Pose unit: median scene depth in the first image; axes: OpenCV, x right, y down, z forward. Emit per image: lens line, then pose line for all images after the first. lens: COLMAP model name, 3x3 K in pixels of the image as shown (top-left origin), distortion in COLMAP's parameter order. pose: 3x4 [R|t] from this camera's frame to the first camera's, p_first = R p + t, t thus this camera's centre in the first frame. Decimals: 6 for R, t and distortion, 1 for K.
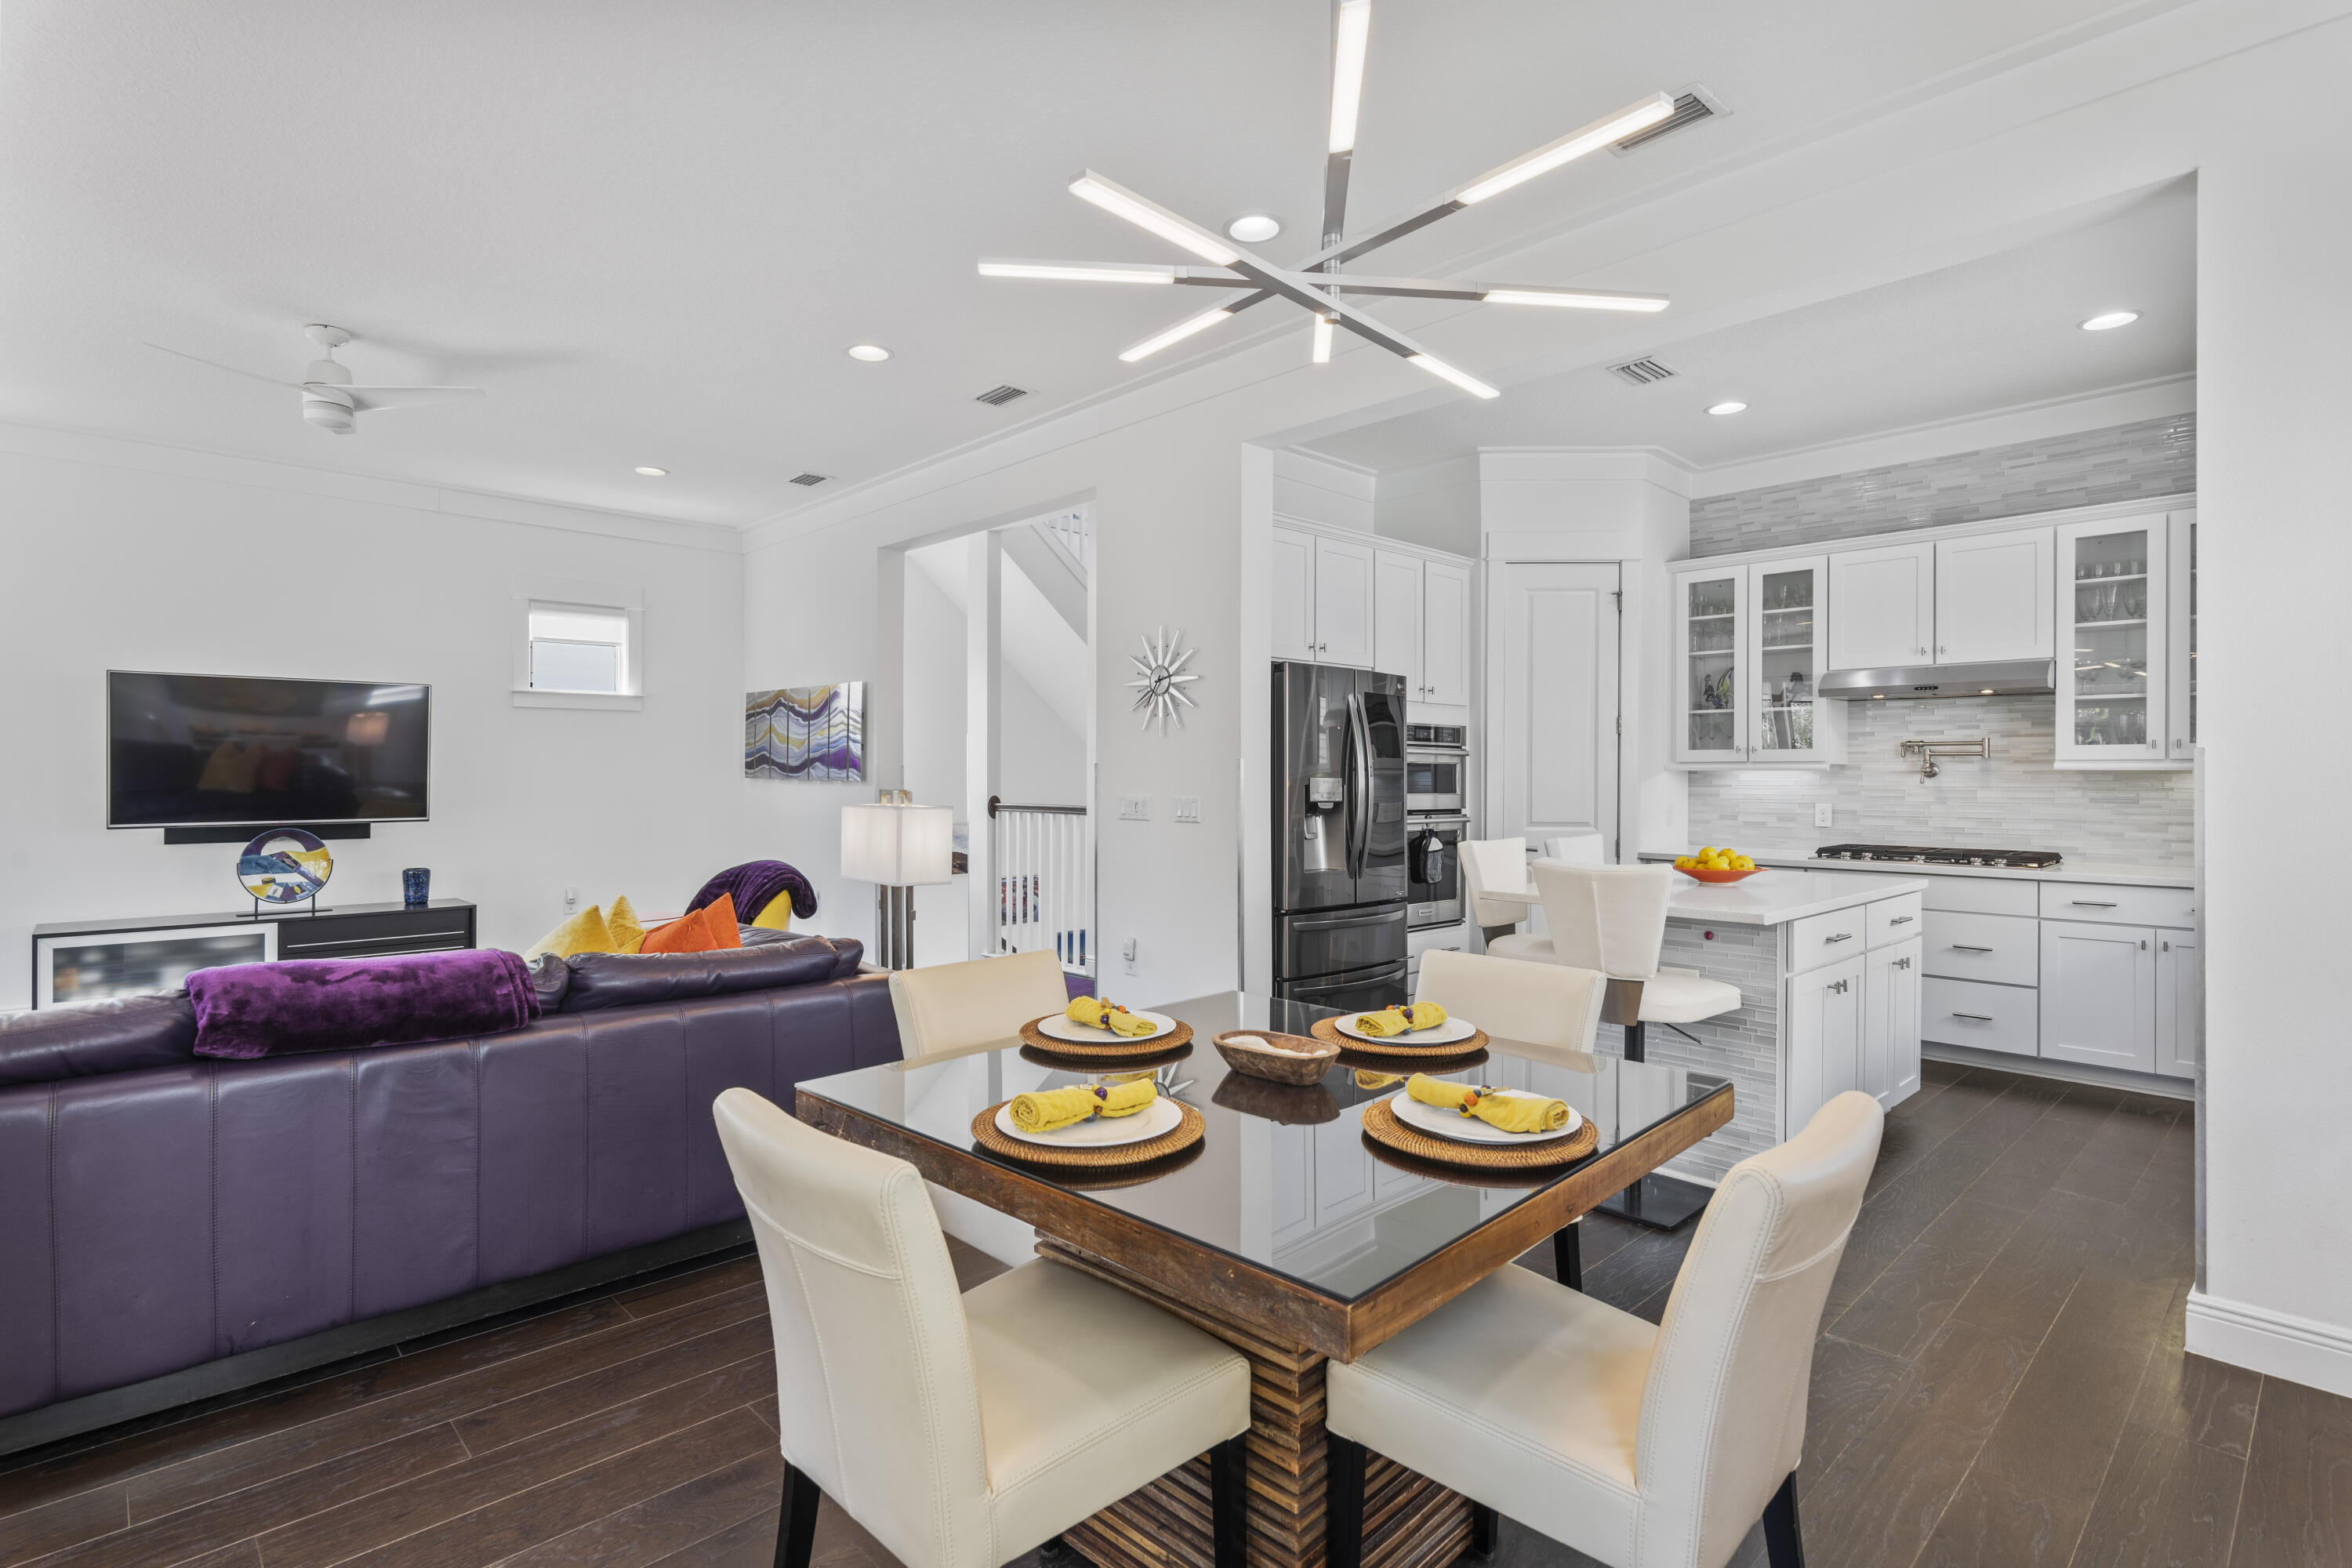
lens RADIAL K [[1143.0, 0, 1178.4], [0, 1143.0, 775.8], [0, 0, 1]] dist [0.002589, -0.001246]
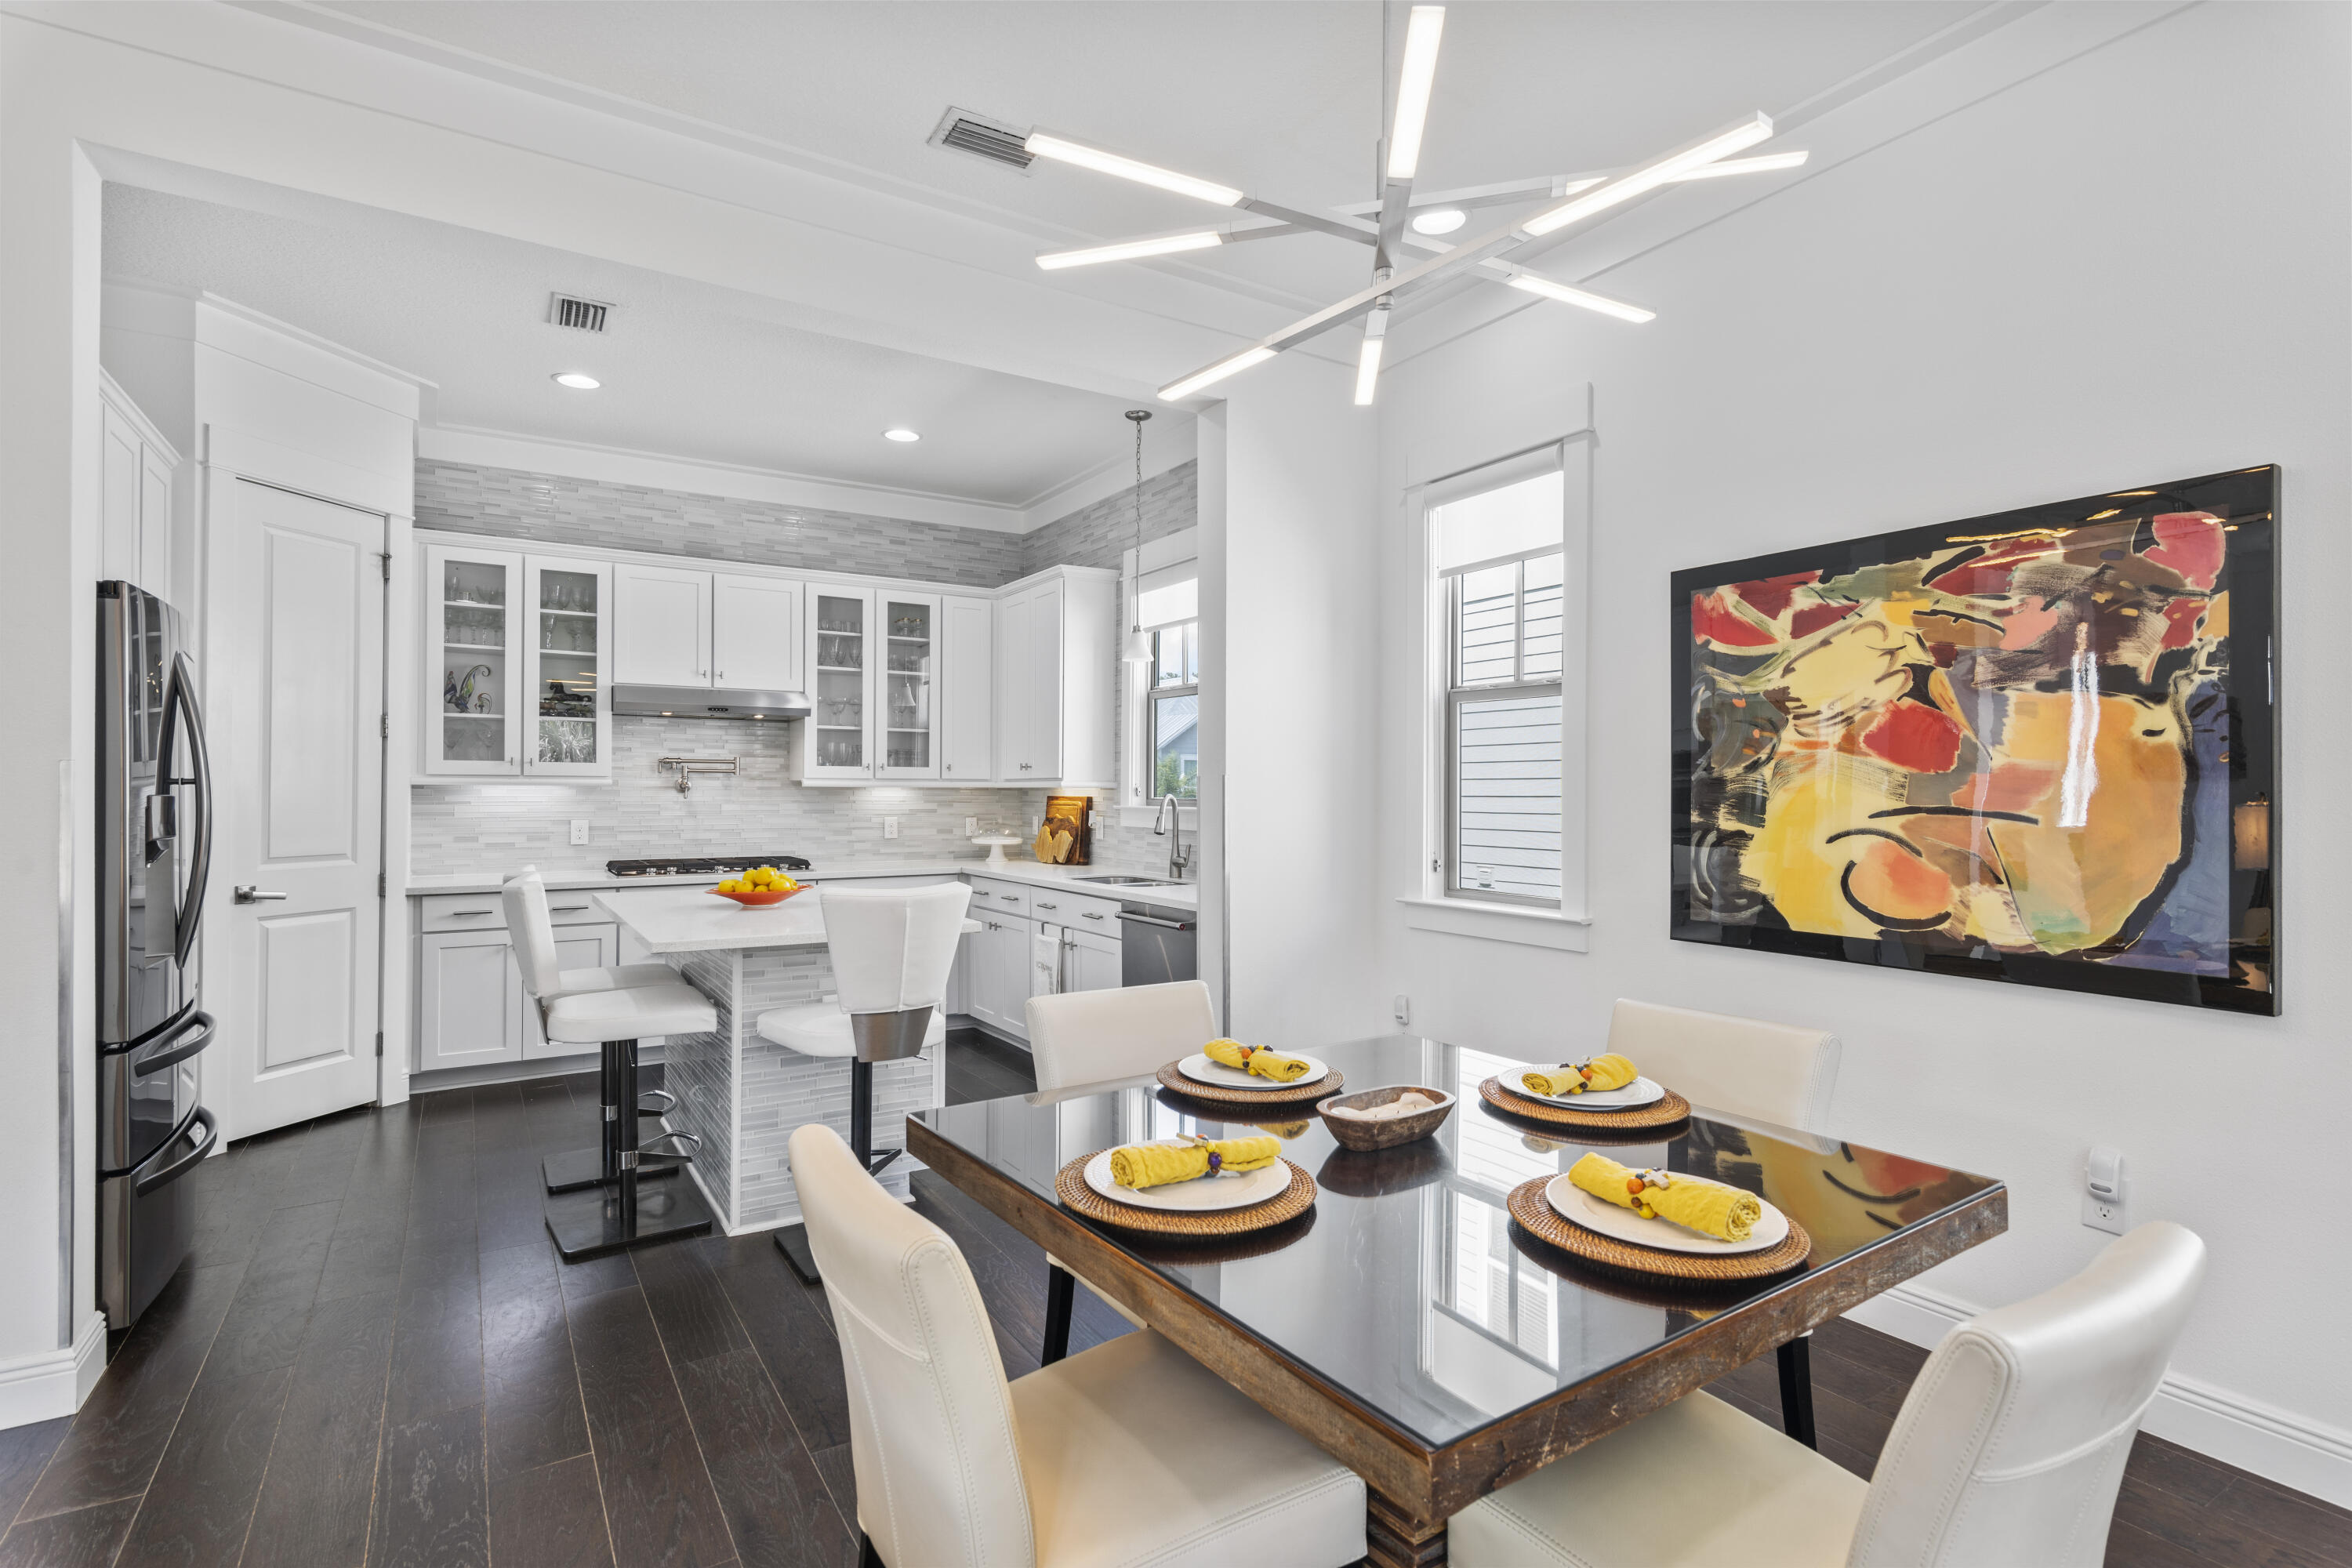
lens RADIAL K [[1143.0, 0, 1181.7], [0, 1143.0, 792.4], [0, 0, 1]] dist [0.002589, -0.001246]
pose [[0.206904, -0.001126, 0.978361, -0.282597], [-0.001973, 0.999997, 0.001568, -0.001575], [-0.978359, -0.002255, 0.206902, 0.330620]]
